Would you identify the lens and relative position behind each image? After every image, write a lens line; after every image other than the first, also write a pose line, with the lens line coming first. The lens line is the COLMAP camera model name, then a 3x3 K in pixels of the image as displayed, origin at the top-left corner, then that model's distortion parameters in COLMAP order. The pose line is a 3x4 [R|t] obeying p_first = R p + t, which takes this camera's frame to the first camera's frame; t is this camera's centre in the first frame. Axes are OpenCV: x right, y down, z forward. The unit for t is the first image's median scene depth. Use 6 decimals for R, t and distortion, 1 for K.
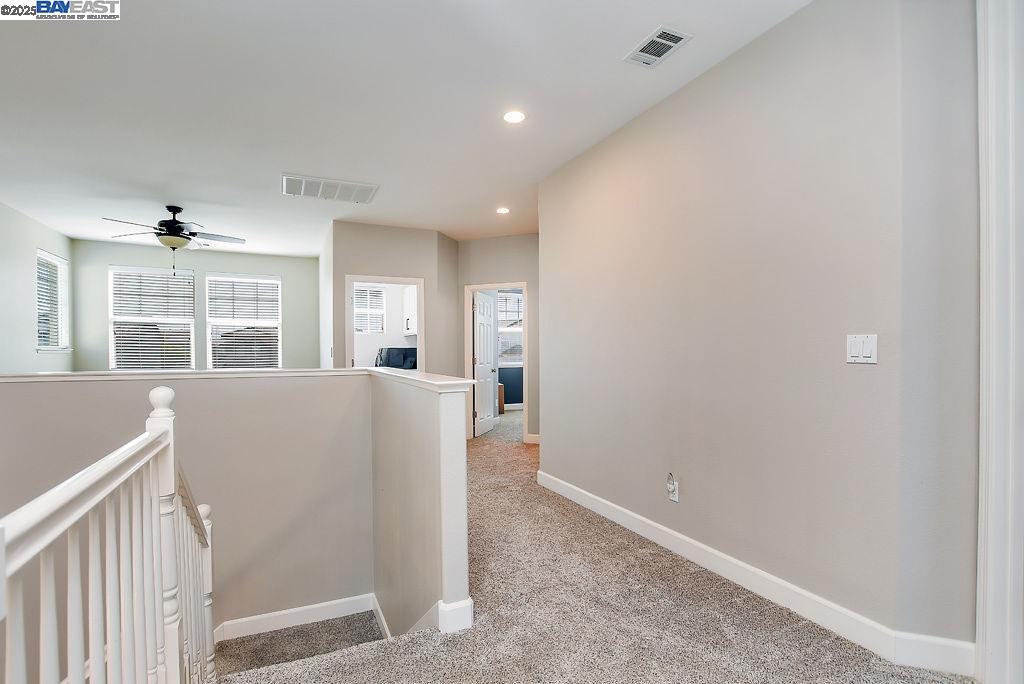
lens RADIAL K [[476.6, 0, 502.7], [0, 476.6, 348.0], [0, 0, 1]] dist [-0.039358, 0.007330]
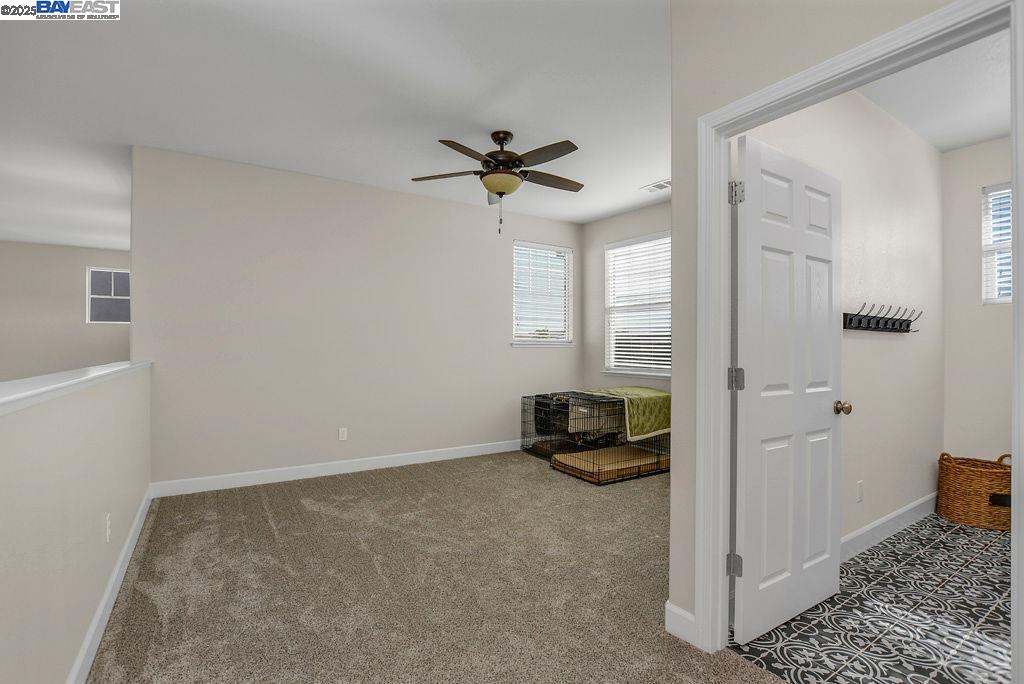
lens RADIAL K [[476.6, 0, 502.7], [0, 476.6, 348.0], [0, 0, 1]] dist [-0.039358, 0.007330]
pose [[0.138726, 0.000322, -0.990331, -0.007015], [0.002644, 0.999996, 0.000695, 0.010891], [0.990327, -0.002715, 0.138725, 0.712820]]
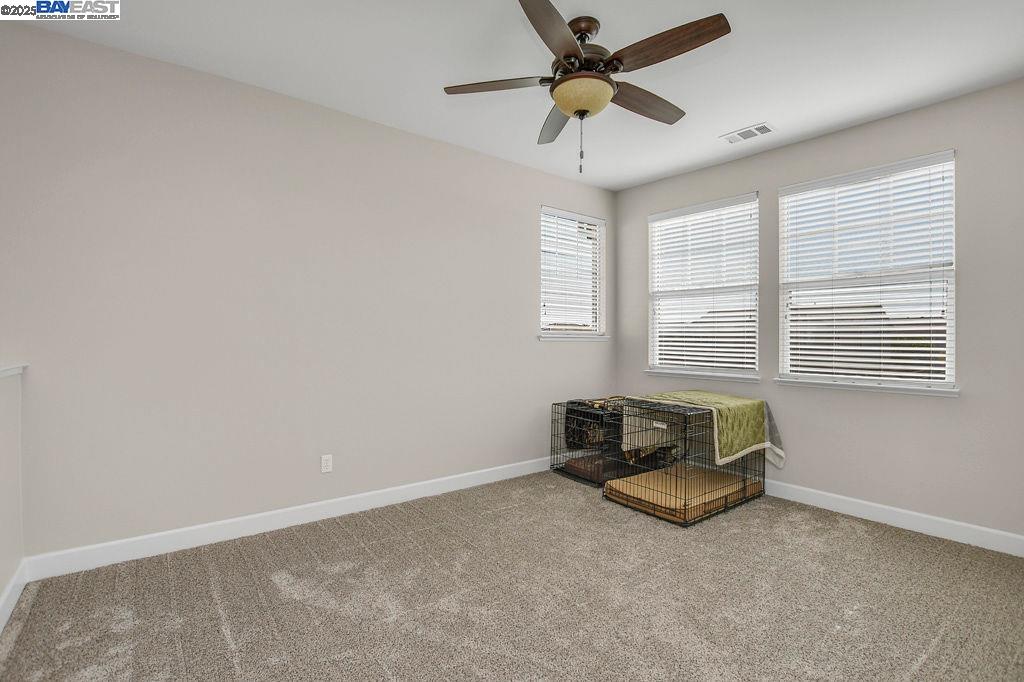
lens RADIAL K [[476.6, 0, 502.7], [0, 476.6, 347.0], [0, 0, 1]] dist [-0.039358, 0.007330]
pose [[0.228048, 0.013127, -0.973561, -0.208261], [0.002348, 0.999899, 0.014032, 0.009051], [0.973647, -0.005486, 0.227994, 0.643360]]
